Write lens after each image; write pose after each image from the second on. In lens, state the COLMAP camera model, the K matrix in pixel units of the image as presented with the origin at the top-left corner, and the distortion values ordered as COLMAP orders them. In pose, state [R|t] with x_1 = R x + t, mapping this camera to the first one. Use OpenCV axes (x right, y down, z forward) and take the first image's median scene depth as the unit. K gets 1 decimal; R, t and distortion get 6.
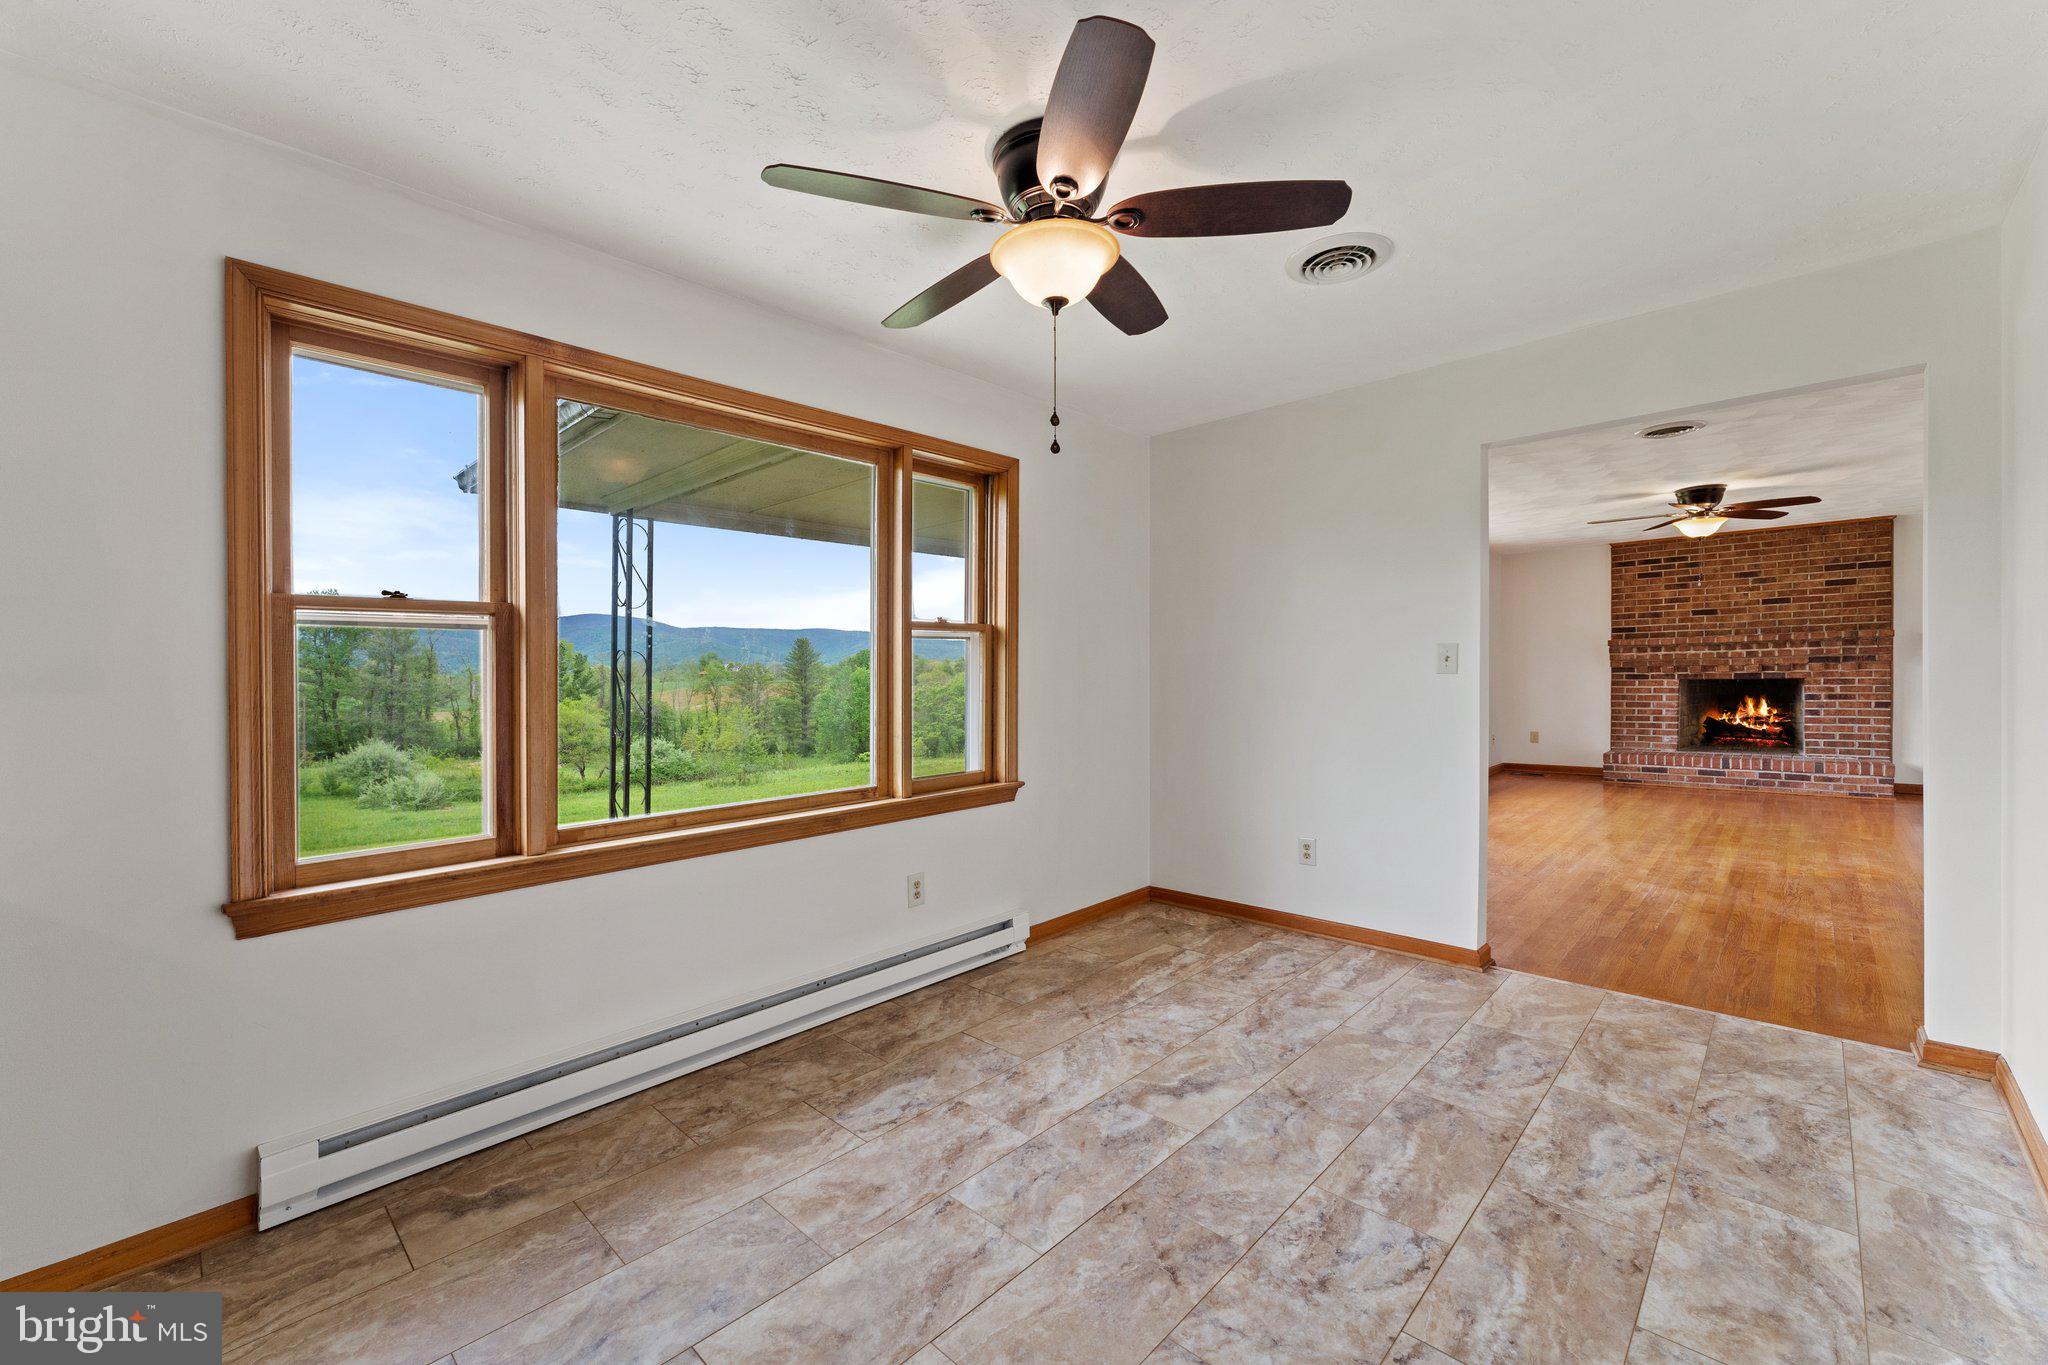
lens RADIAL K [[830.8, 0, 1033.0], [0, 830.8, 684.8], [0, 0, 1]] dist [-0.000510, -0.000420]
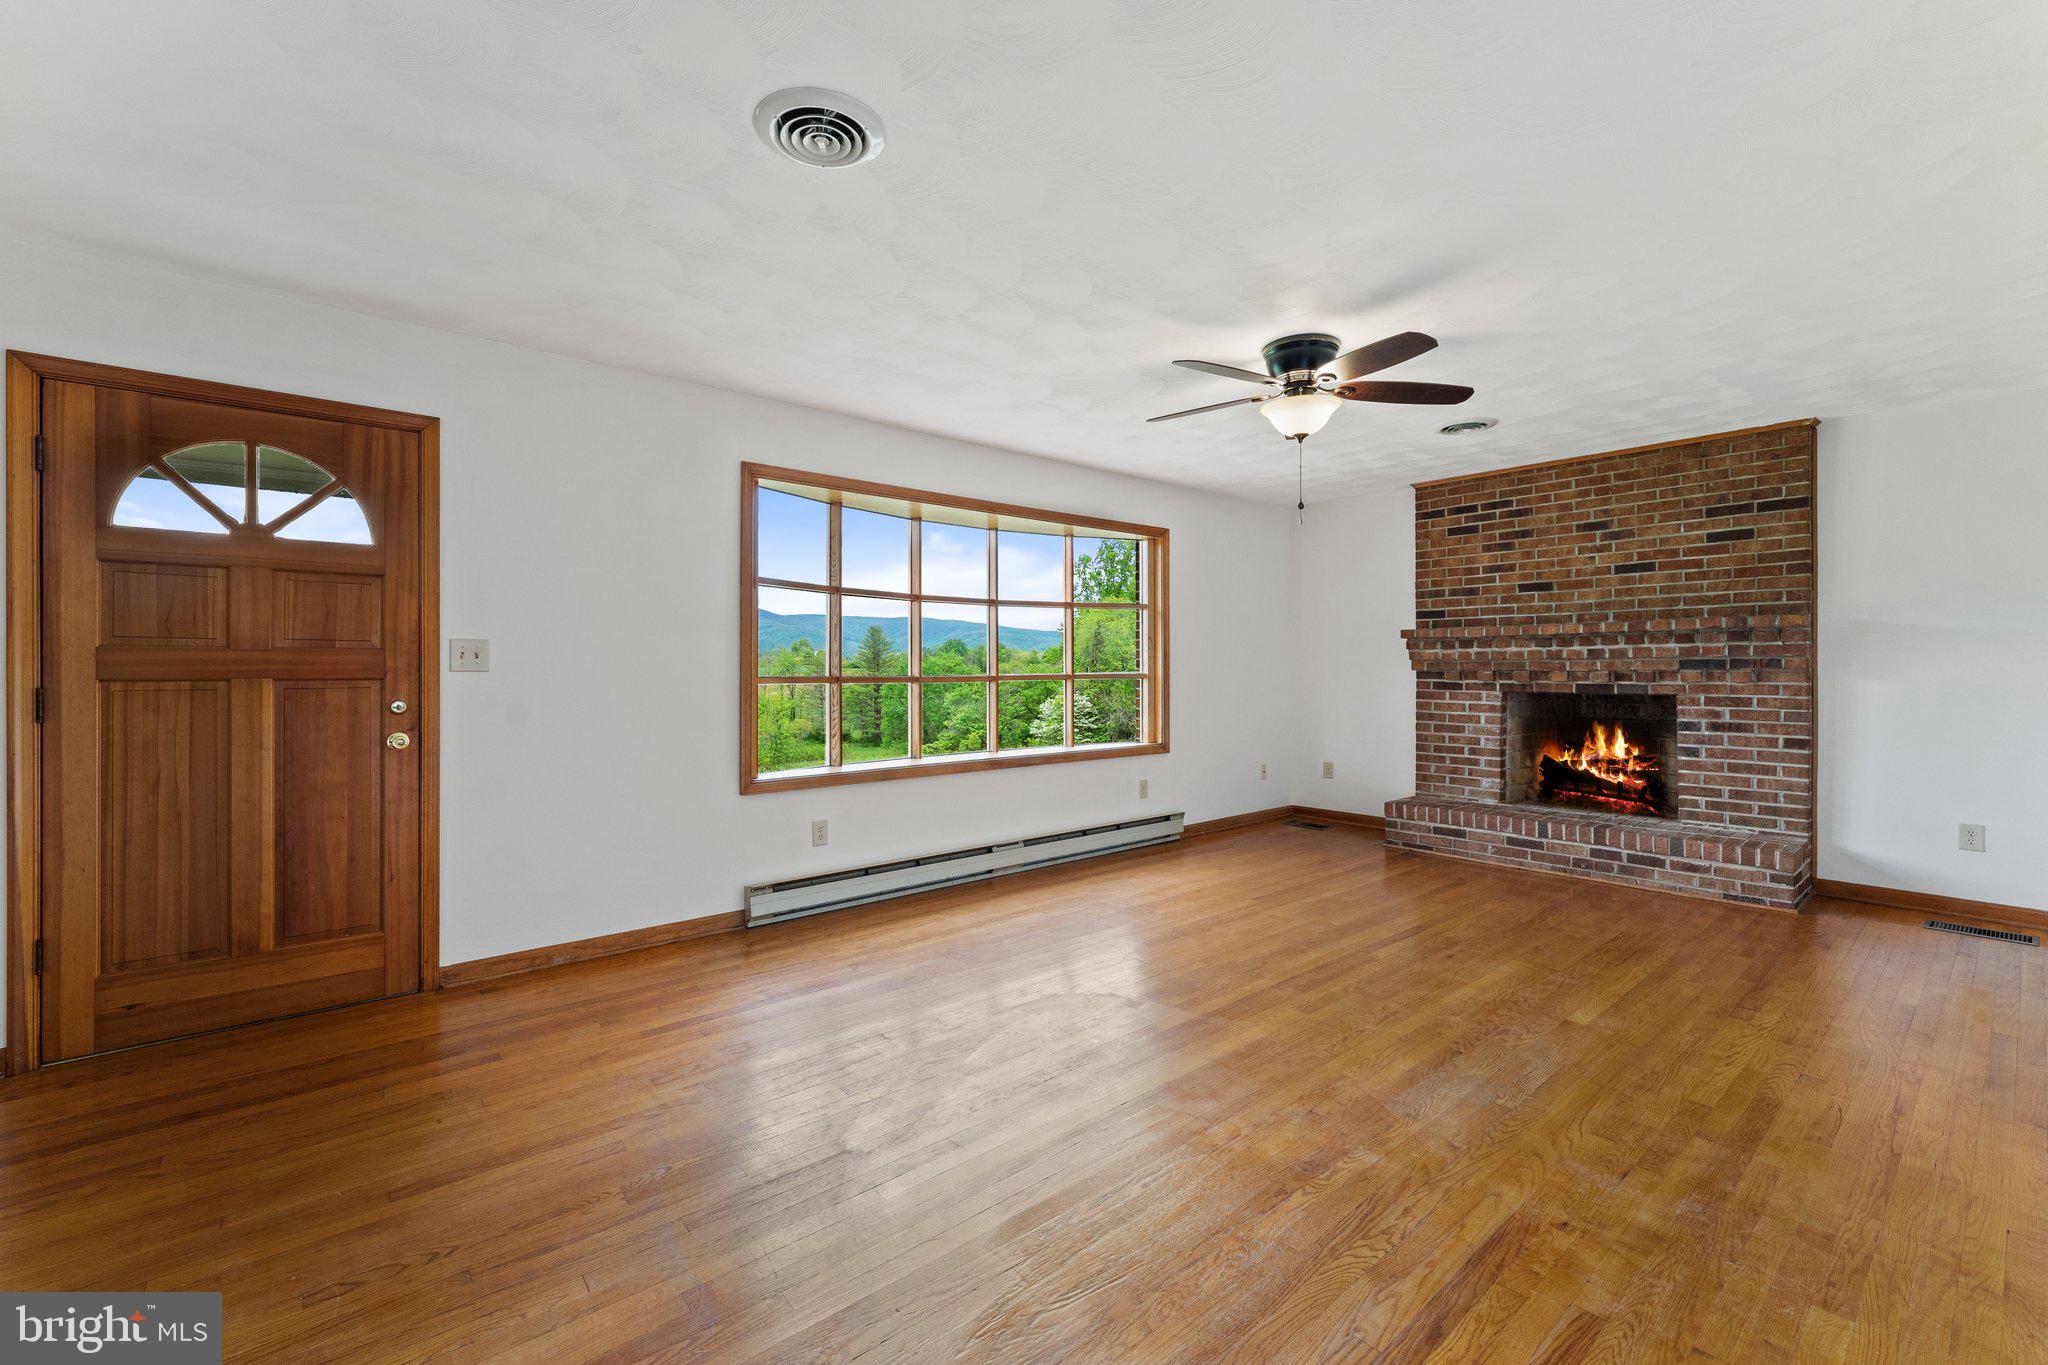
lens RADIAL K [[830.8, 0, 1071.8], [0, 830.8, 670.2], [0, 0, 1]] dist [-0.000510, -0.000420]
pose [[0.994951, 0.018917, -0.098567, 0.543465], [-0.019740, 0.999778, -0.007387, -0.012640], [0.098405, 0.009295, 0.995103, 0.348211]]
